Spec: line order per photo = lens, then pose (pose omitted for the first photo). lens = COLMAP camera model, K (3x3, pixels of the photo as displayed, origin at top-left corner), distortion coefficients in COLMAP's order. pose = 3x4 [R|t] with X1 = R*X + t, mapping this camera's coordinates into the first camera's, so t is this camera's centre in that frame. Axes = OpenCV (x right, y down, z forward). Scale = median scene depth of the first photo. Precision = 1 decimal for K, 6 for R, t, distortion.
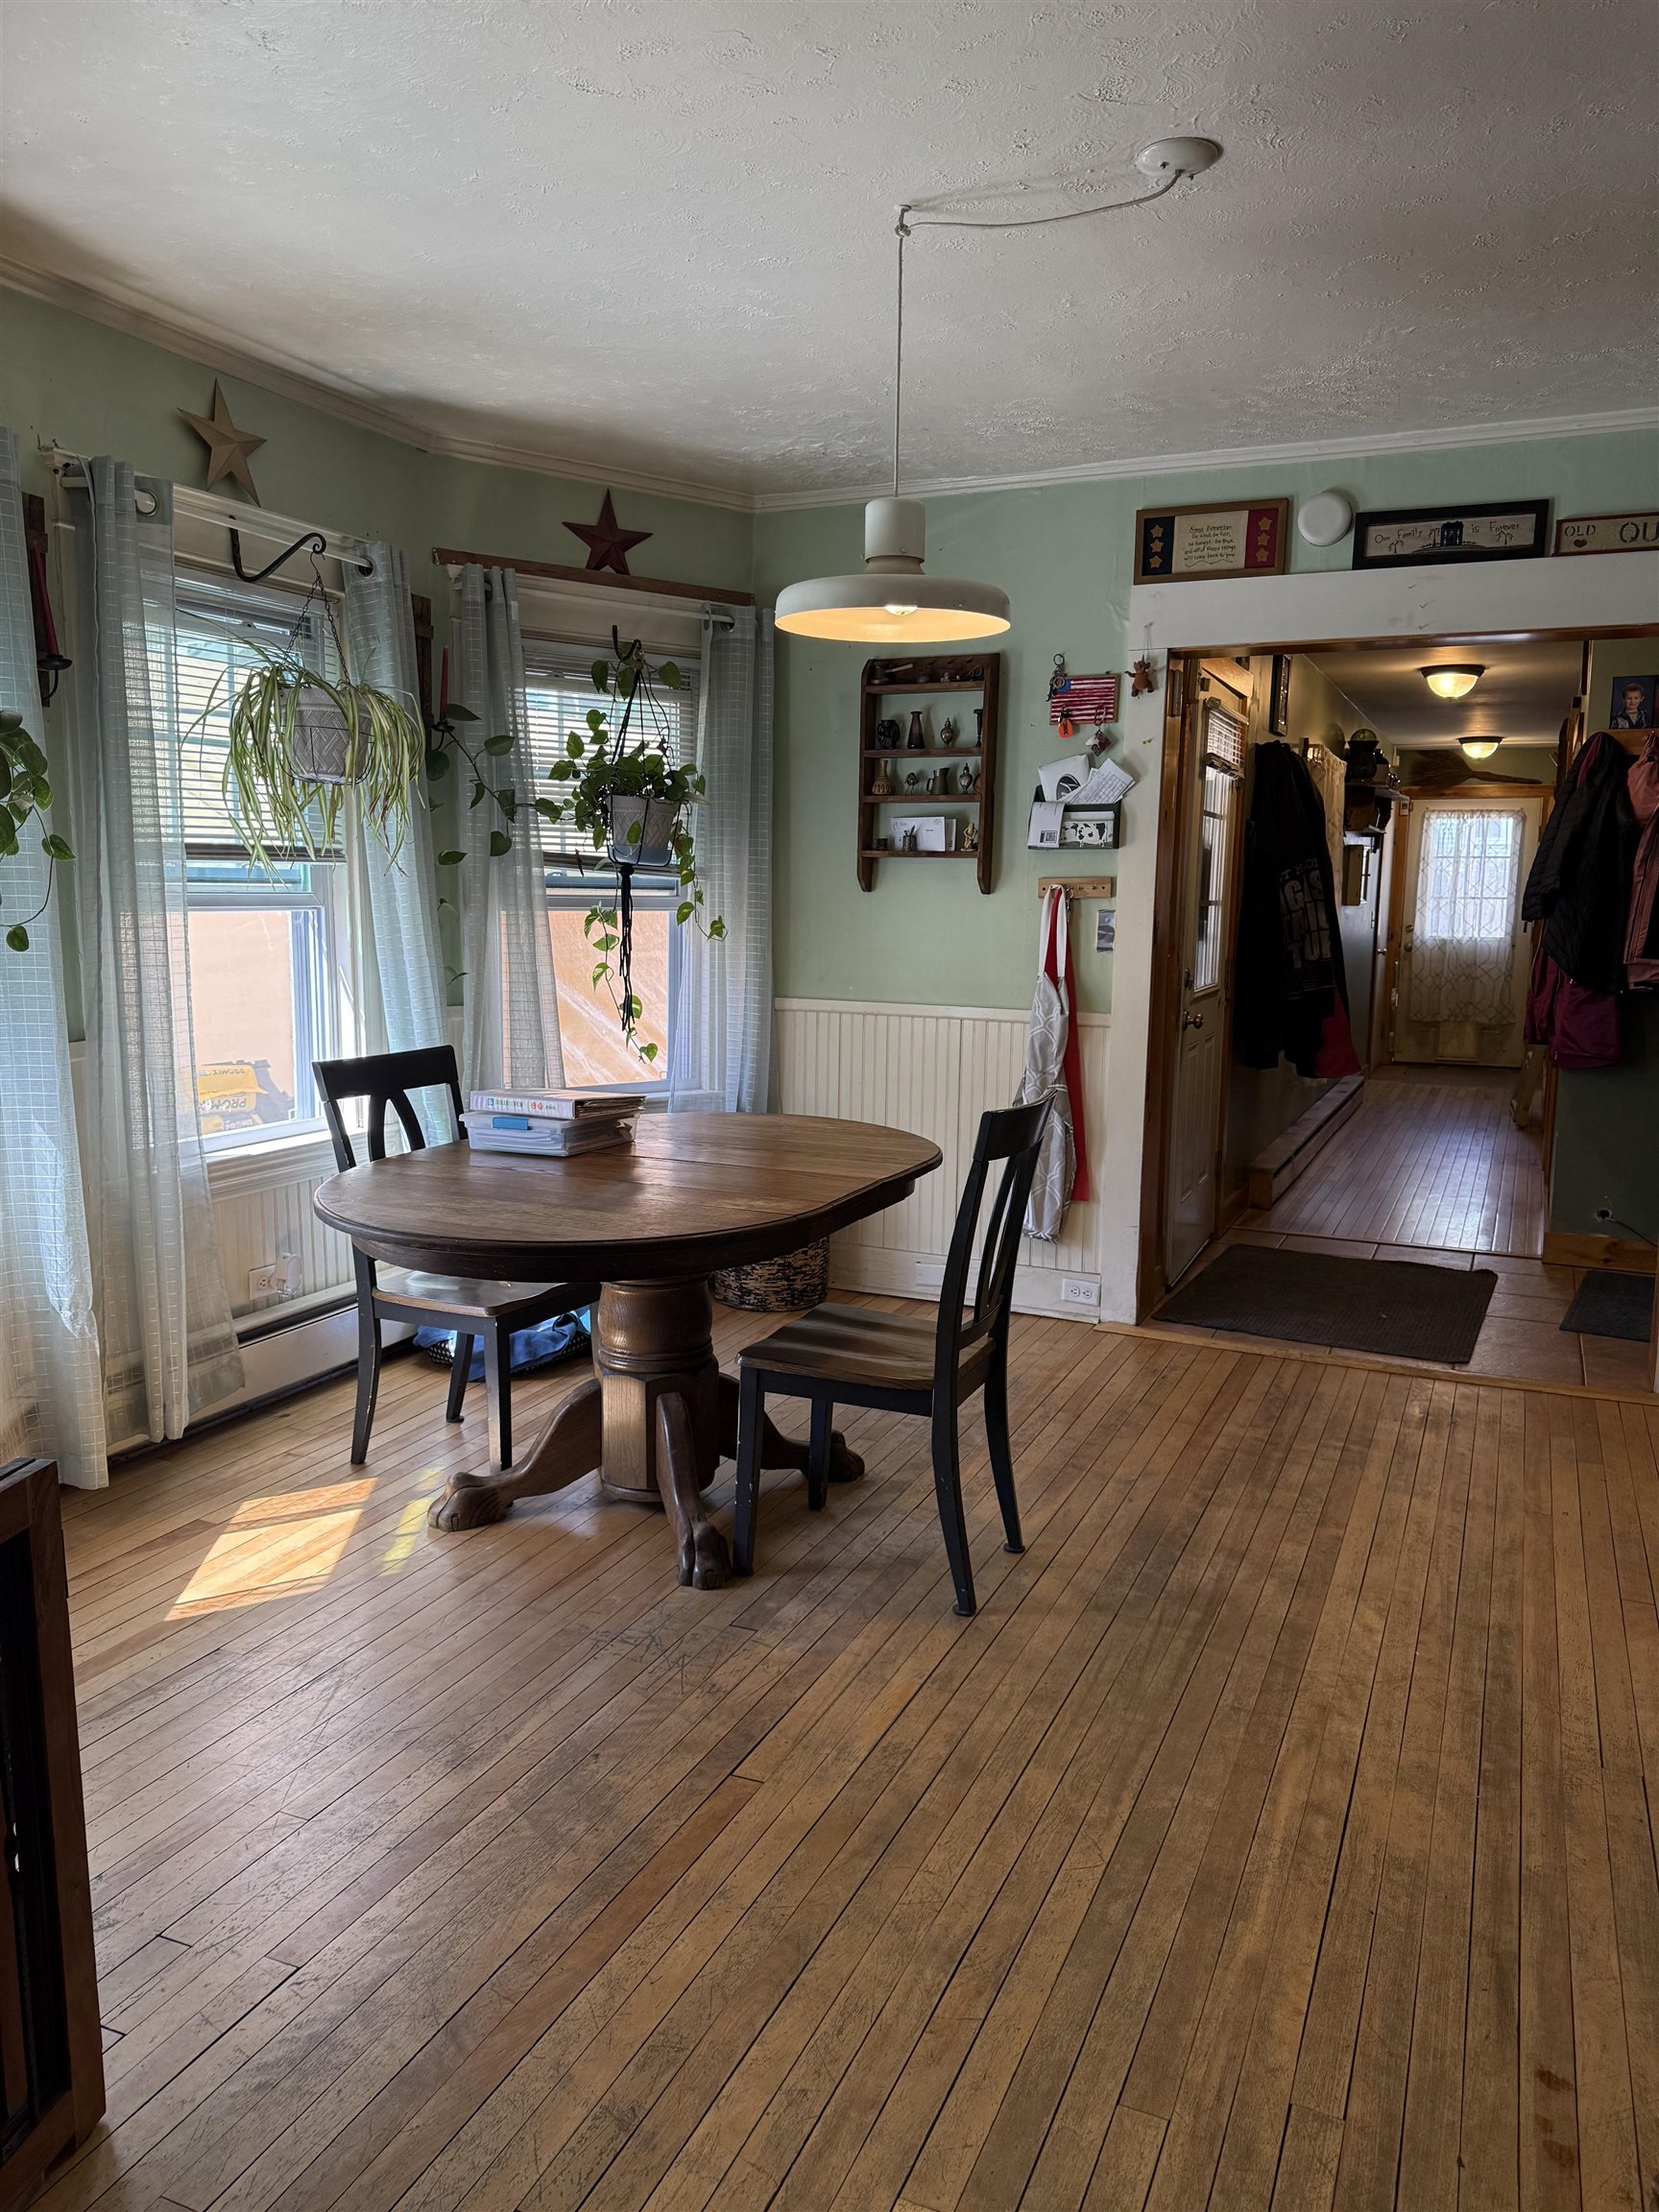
lens RADIAL K [[1567.9, 0, 817.7], [0, 1567.9, 1106.8], [0, 0, 1]] dist [0.028277, -0.000407]
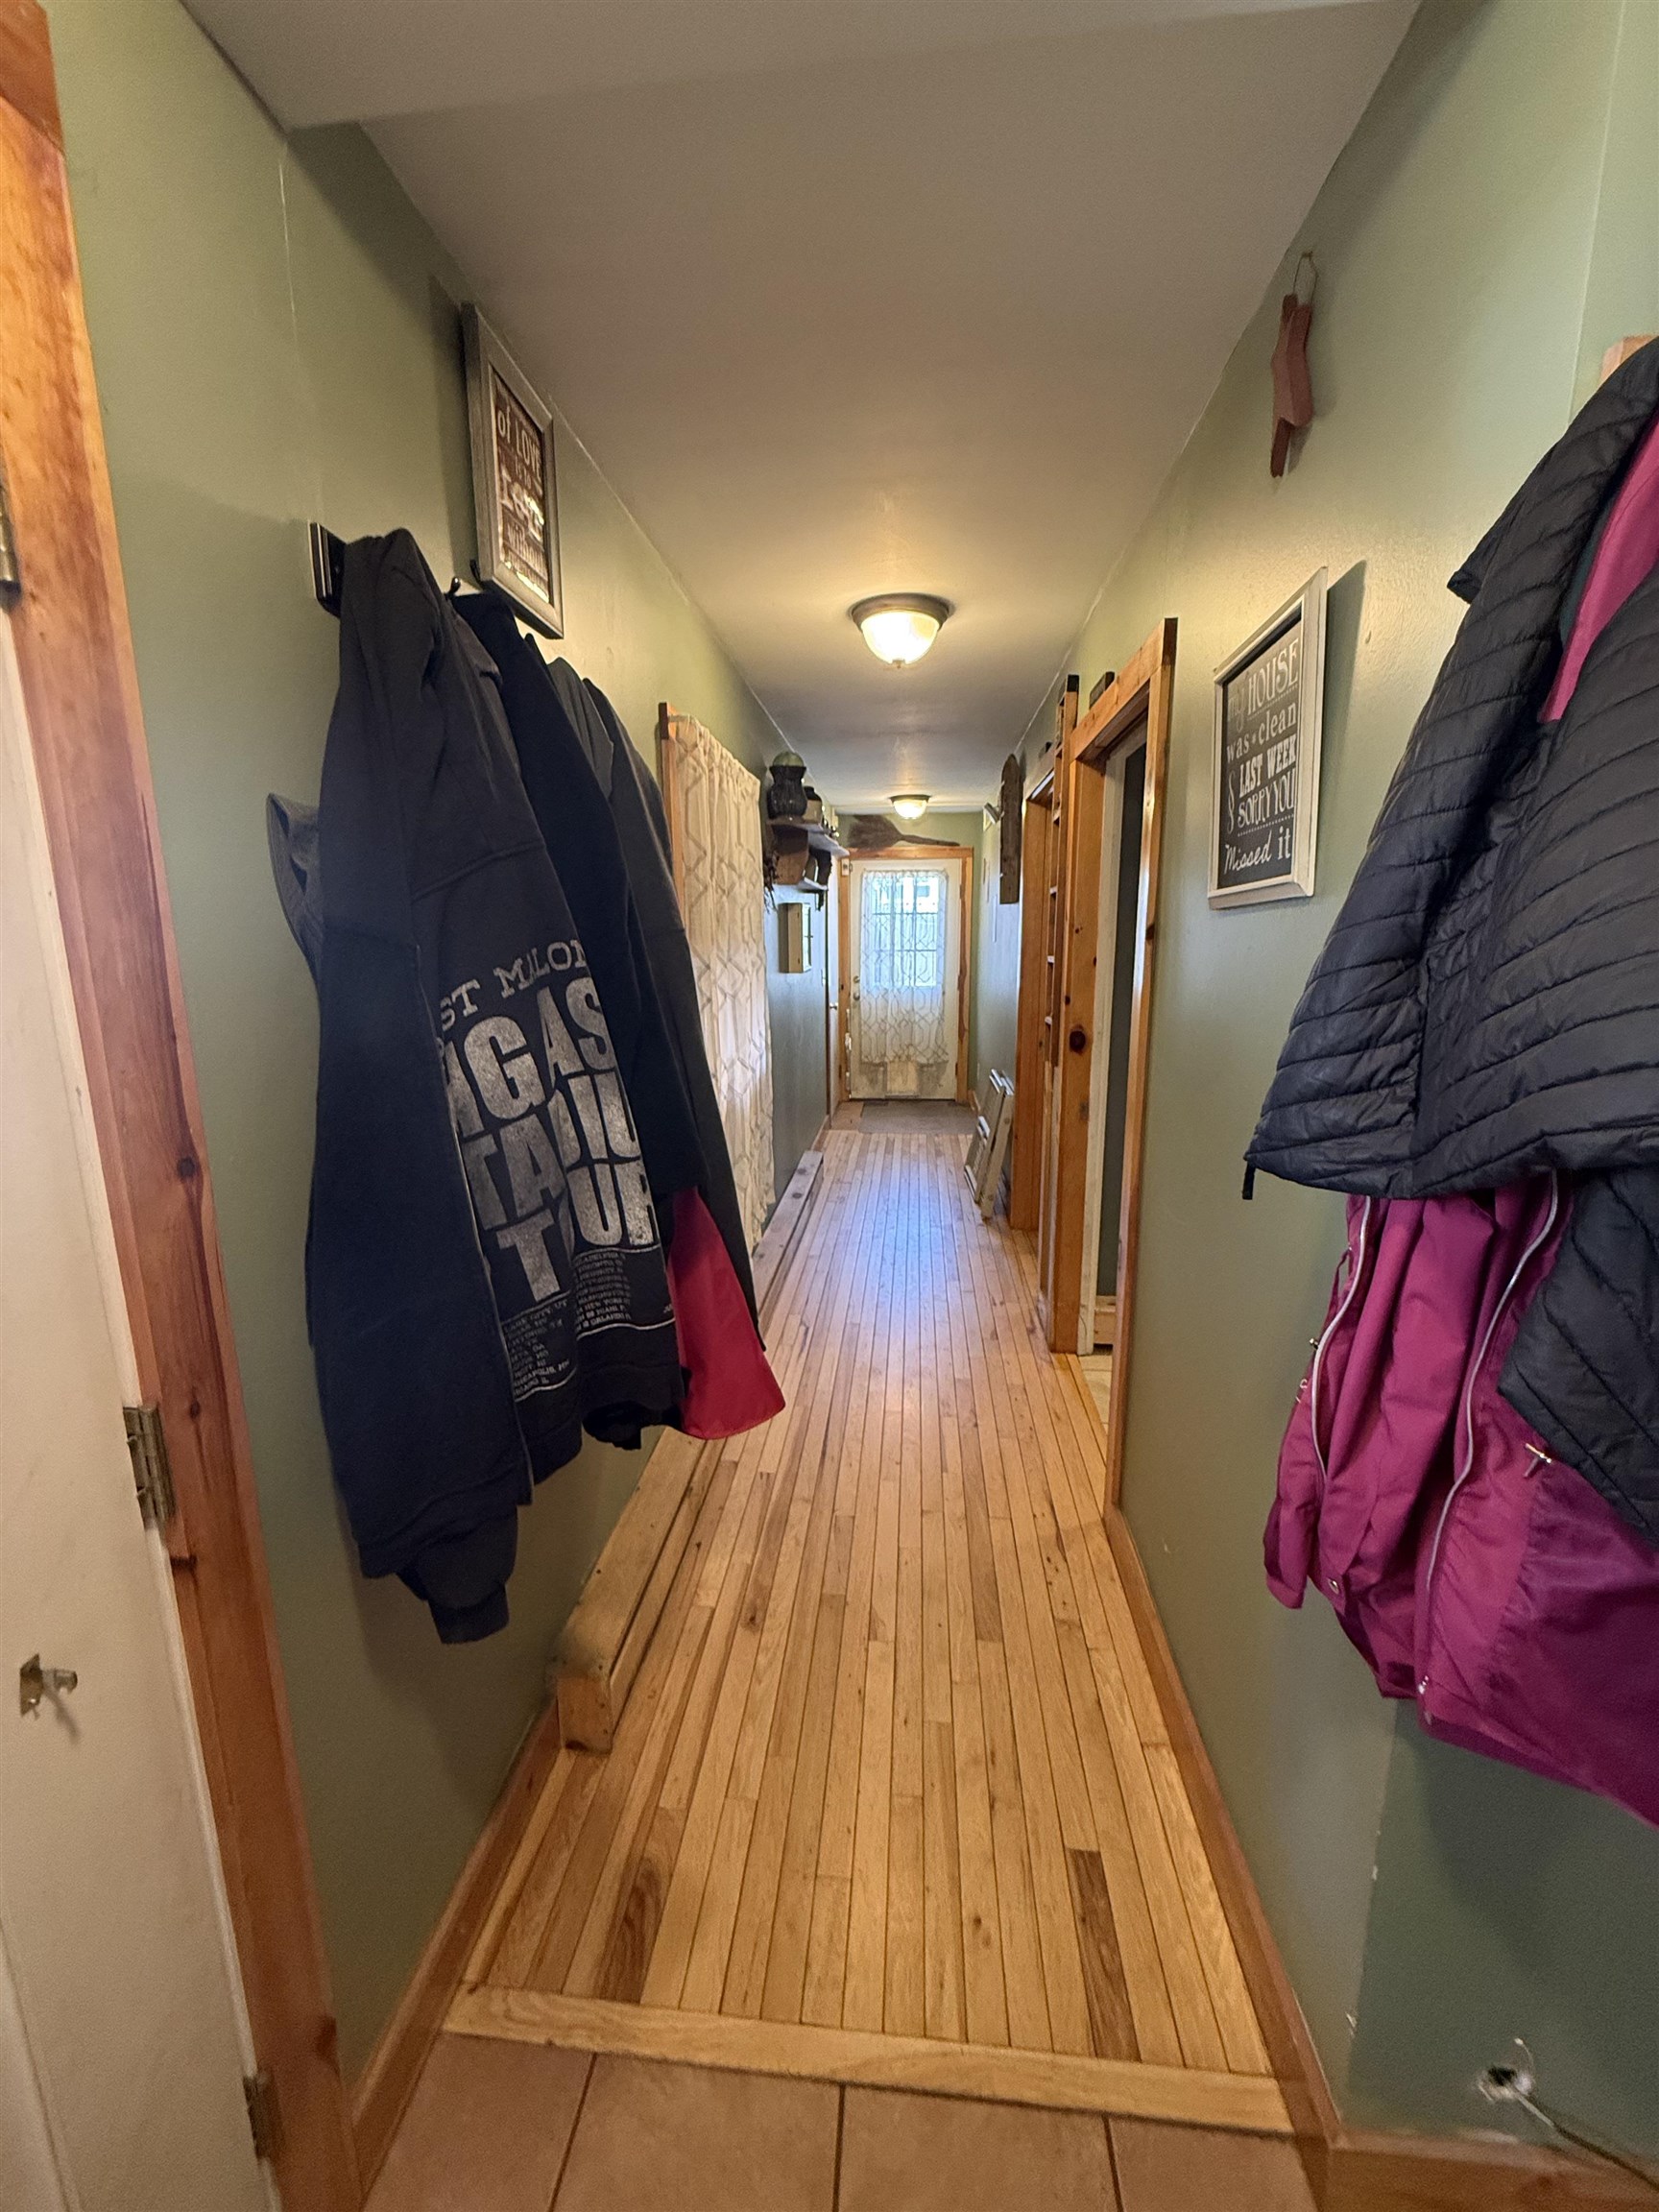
lens RADIAL K [[886.0, 0, 827.3], [0, 886.0, 1104.2], [0, 0, 1]] dist [0.003399, 0.000139]
pose [[0.946558, -0.079370, 0.312617, 0.160702], [0.062014, 0.995951, 0.065090, -0.070260], [-0.316517, -0.042225, 0.947647, 0.428877]]
